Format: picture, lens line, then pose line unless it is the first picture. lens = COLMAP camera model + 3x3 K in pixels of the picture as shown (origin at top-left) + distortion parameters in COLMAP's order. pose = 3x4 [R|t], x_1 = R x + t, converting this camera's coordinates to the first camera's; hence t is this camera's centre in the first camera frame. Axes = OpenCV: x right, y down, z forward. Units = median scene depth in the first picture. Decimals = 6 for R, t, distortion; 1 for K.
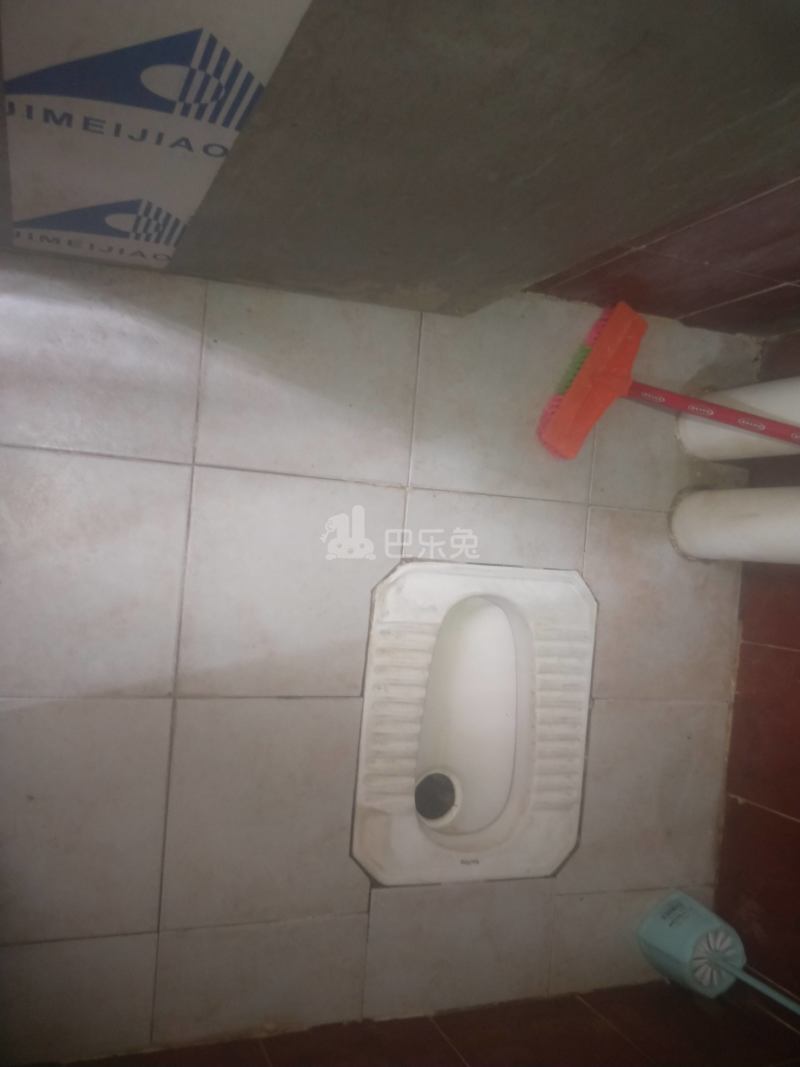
lens RADIAL K [[909.7, 0, 399.0], [0, 909.7, 531.3], [0, 0, 1]] dist [0.030986, -0.096872]
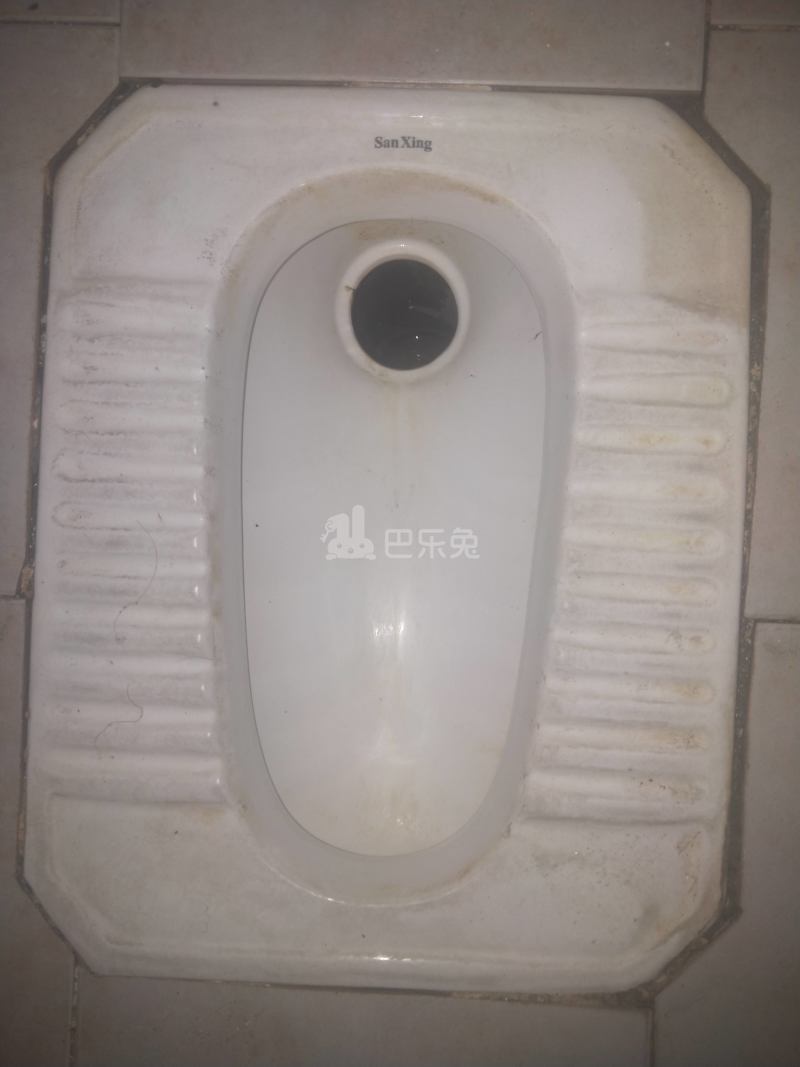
lens RADIAL K [[909.7, 0, 401.6], [0, 909.7, 529.9], [0, 0, 1]] dist [0.030986, -0.096872]
pose [[-0.942274, 0.048139, -0.331363, 0.195993], [-0.045624, -0.998840, -0.015369, 0.213719], [-0.331719, 0.000637, 0.943378, 0.650563]]
